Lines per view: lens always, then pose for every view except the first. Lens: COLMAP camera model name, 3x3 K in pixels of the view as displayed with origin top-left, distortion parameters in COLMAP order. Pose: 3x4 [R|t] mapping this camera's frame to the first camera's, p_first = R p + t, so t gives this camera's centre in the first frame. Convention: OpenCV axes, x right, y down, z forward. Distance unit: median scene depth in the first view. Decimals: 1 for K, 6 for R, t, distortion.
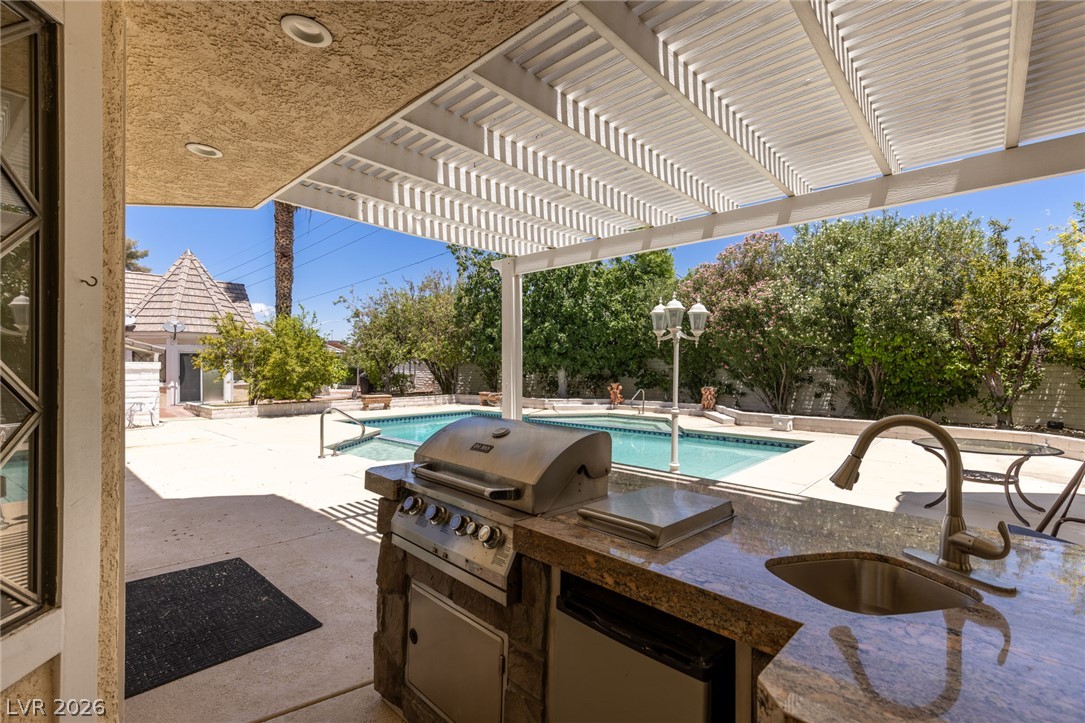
lens RADIAL K [[483.1, 0, 545.3], [0, 483.1, 374.5], [0, 0, 1]] dist [0.002935, 0.000273]
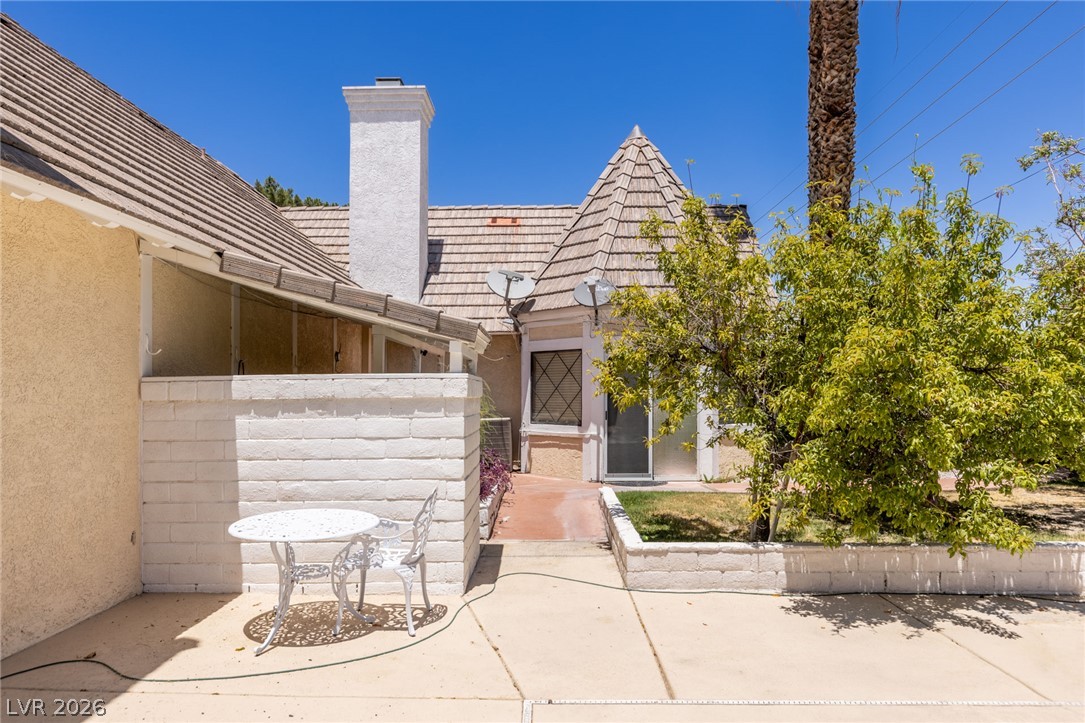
lens RADIAL K [[707.8, 0, 550.0], [0, 707.8, 382.3], [0, 0, 1]] dist [0.008837, 0.001483]
pose [[0.673419, -0.007935, -0.739218, -0.375947], [-0.010241, 0.999746, -0.020061, -0.010411], [0.739190, 0.021080, 0.673167, 0.615403]]
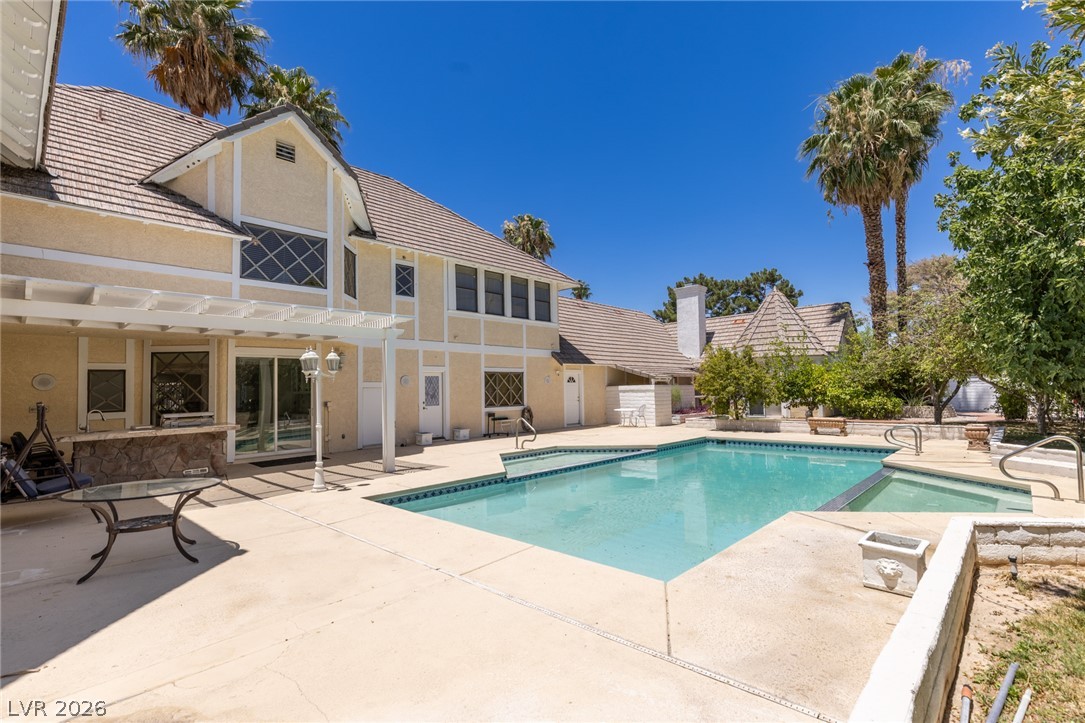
lens RADIAL K [[500.7, 0, 542.2], [0, 500.7, 372.4], [0, 0, 1]] dist [0.002185, -0.000323]
pose [[-0.017533, -0.033453, -0.999286, 0.600857], [0.004400, 0.999428, -0.033535, -0.011353], [0.999837, -0.004985, -0.017375, 0.549066]]
